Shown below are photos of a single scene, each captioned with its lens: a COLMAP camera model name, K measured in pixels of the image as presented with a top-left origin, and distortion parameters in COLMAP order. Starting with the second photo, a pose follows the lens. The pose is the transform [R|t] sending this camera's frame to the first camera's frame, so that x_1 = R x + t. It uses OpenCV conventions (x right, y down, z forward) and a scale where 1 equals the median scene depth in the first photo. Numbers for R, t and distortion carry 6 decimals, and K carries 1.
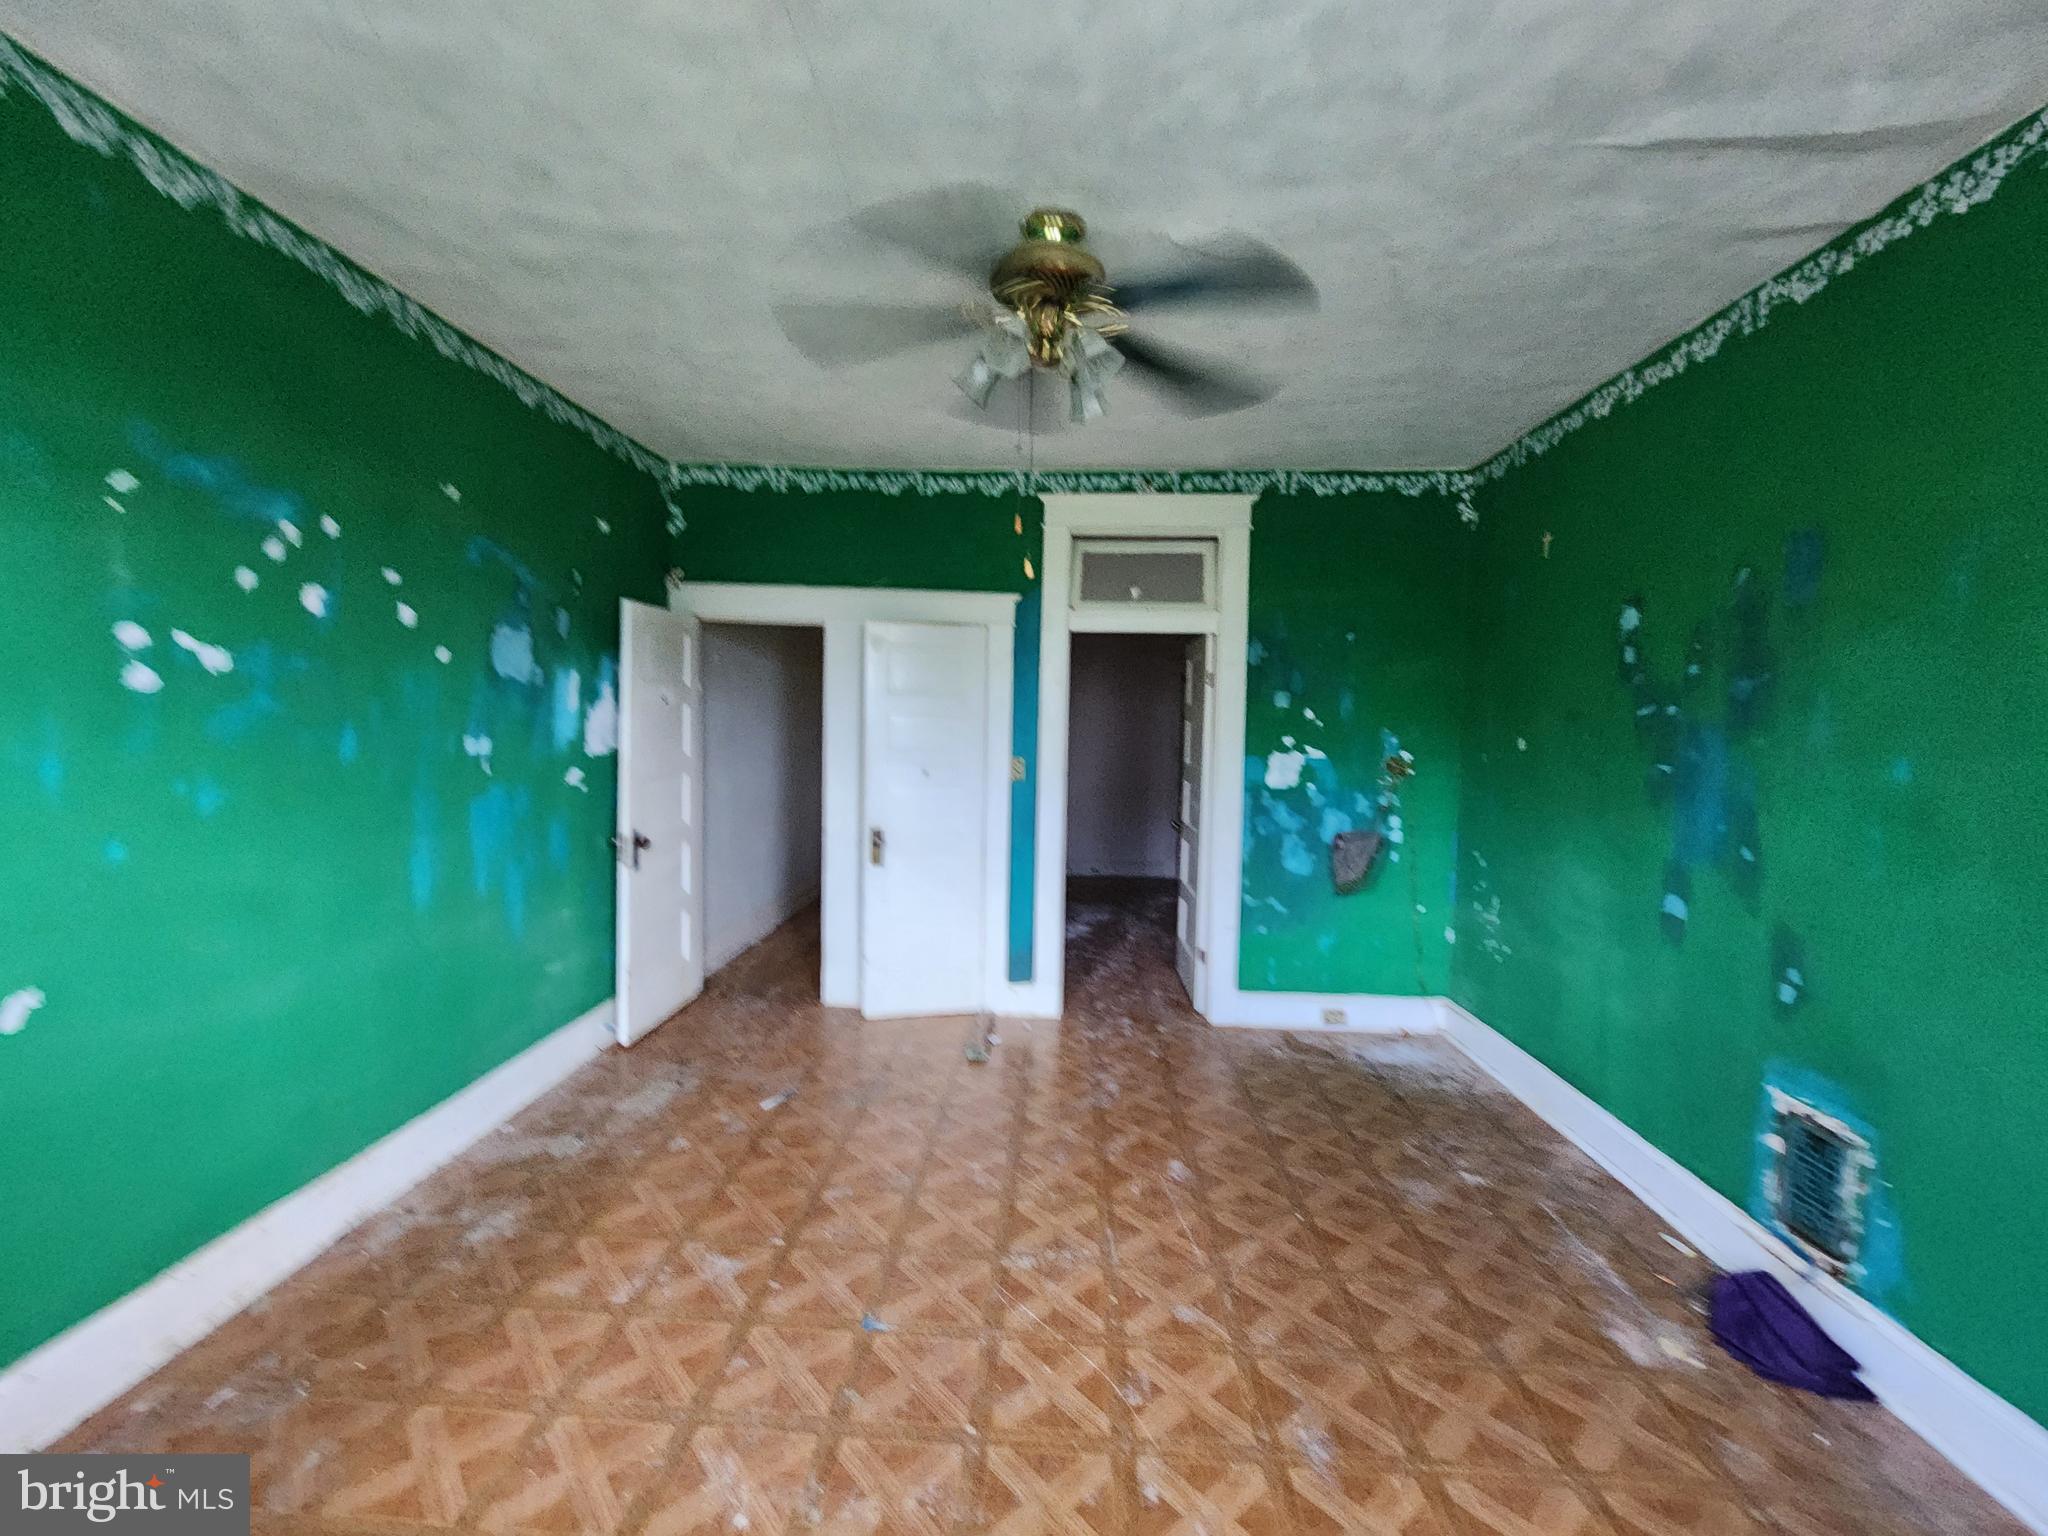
lens RADIAL K [[846.2, 0, 1028.7], [0, 846.2, 764.5], [0, 0, 1]] dist [-0.002432, 0.000322]
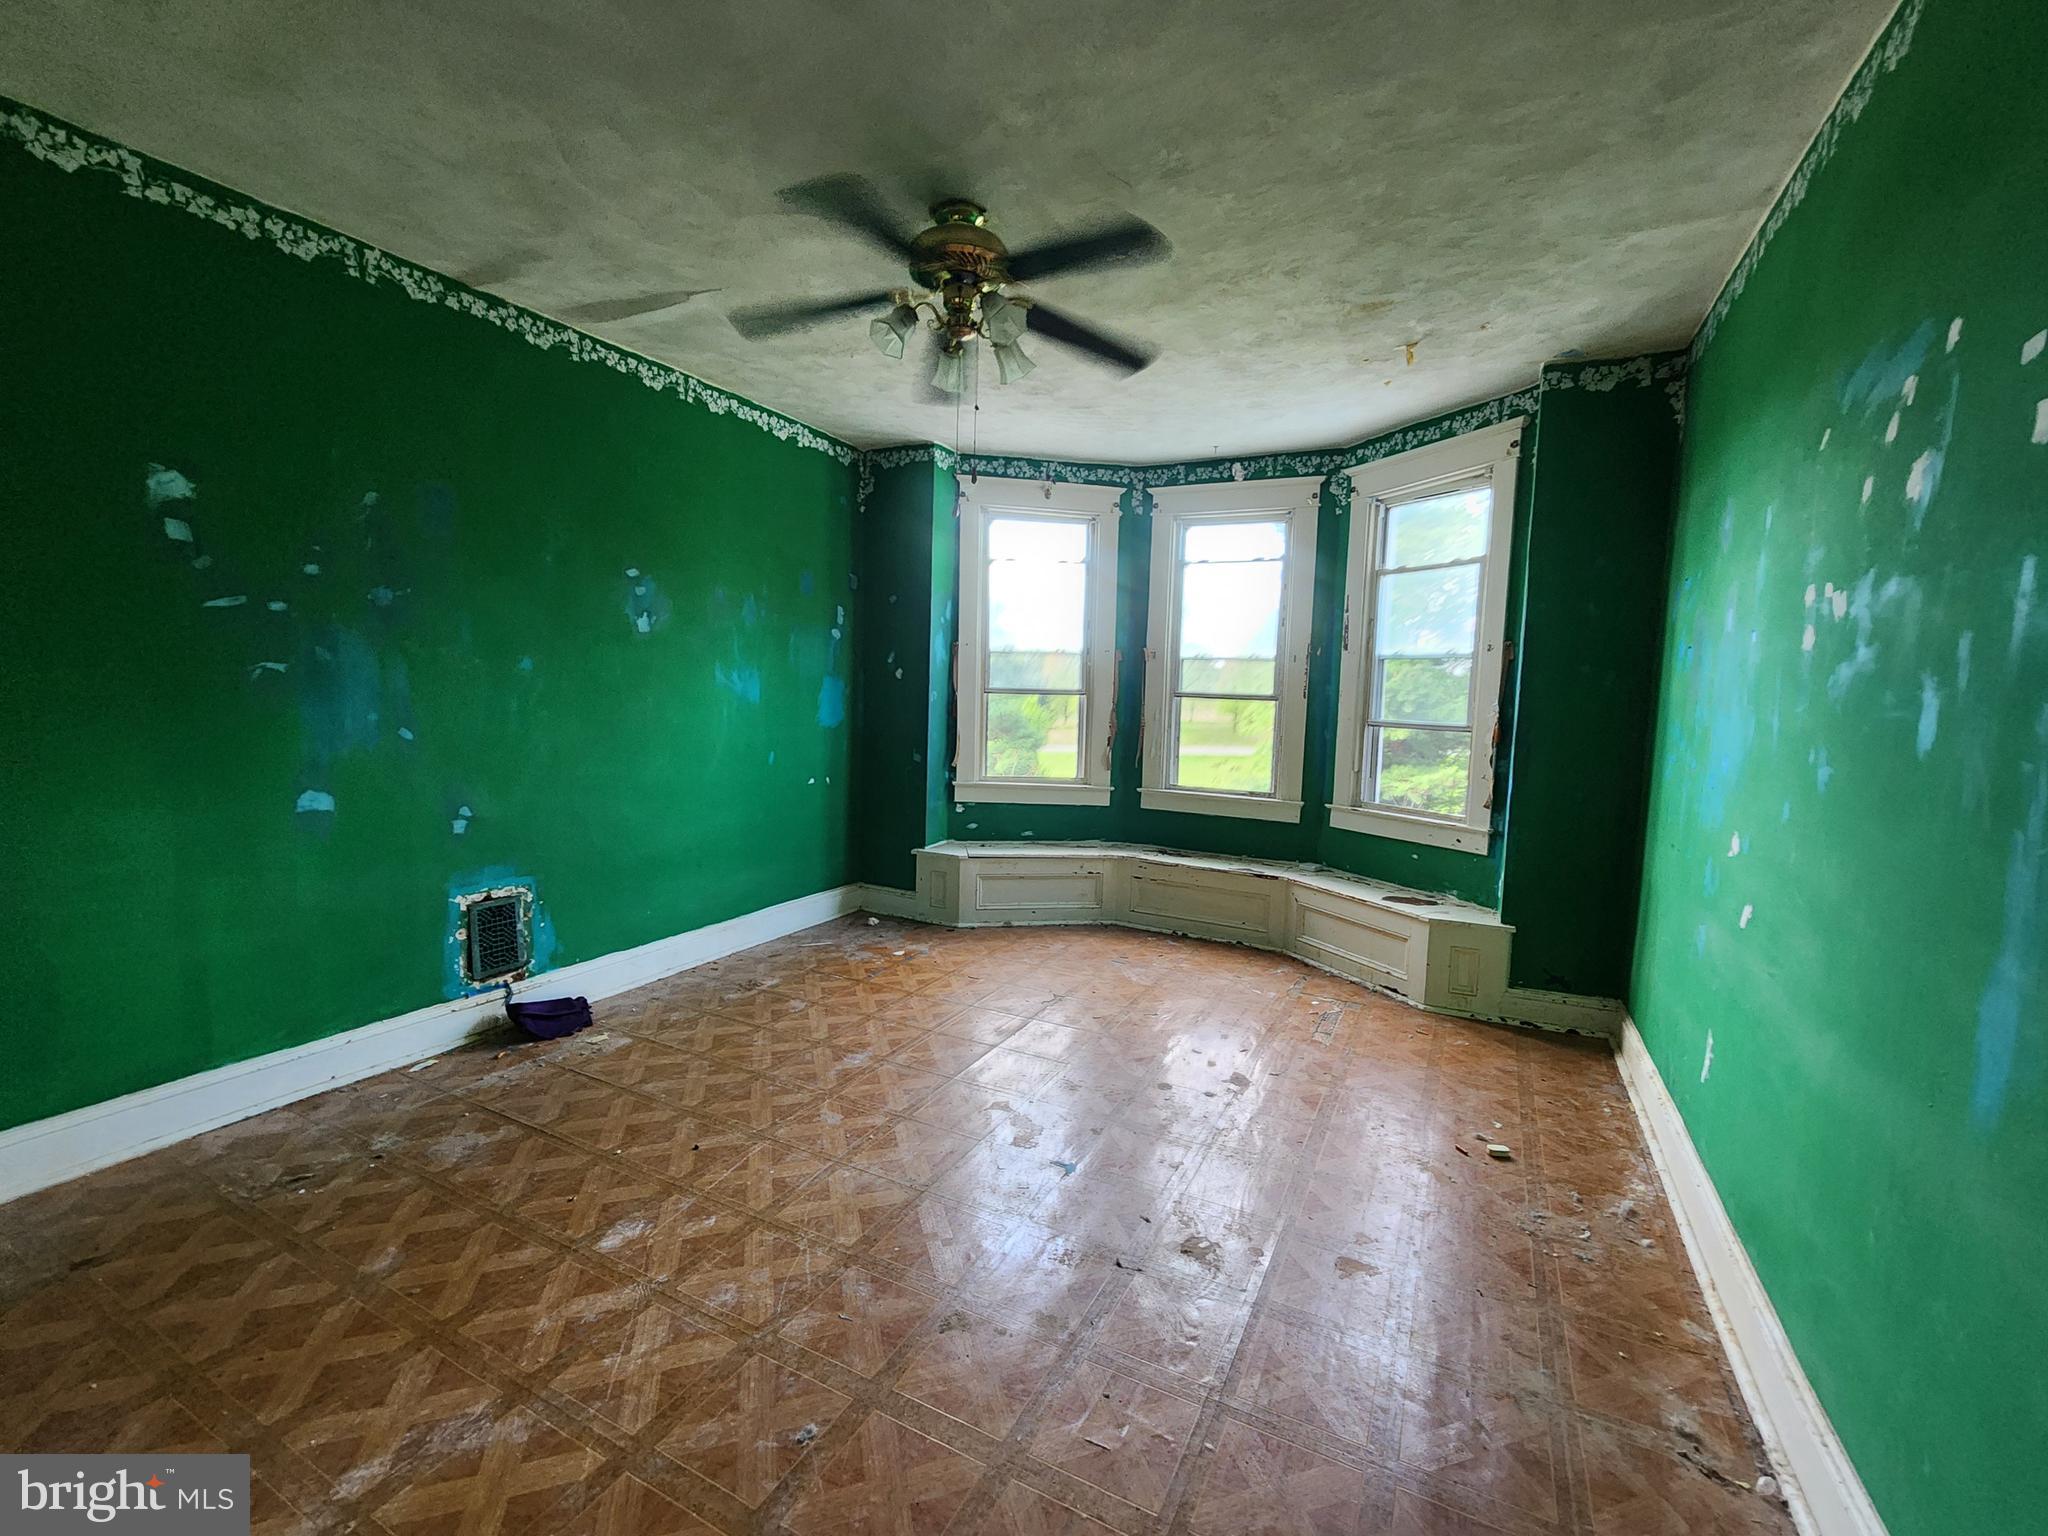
lens RADIAL K [[846.2, 0, 1028.7], [0, 846.2, 764.5], [0, 0, 1]] dist [-0.002432, 0.000322]
pose [[-0.900347, -0.087929, 0.426196, -0.495588], [-0.026897, 0.988746, 0.147168, -0.056246], [-0.434340, 0.121038, -0.892580, 1.691517]]
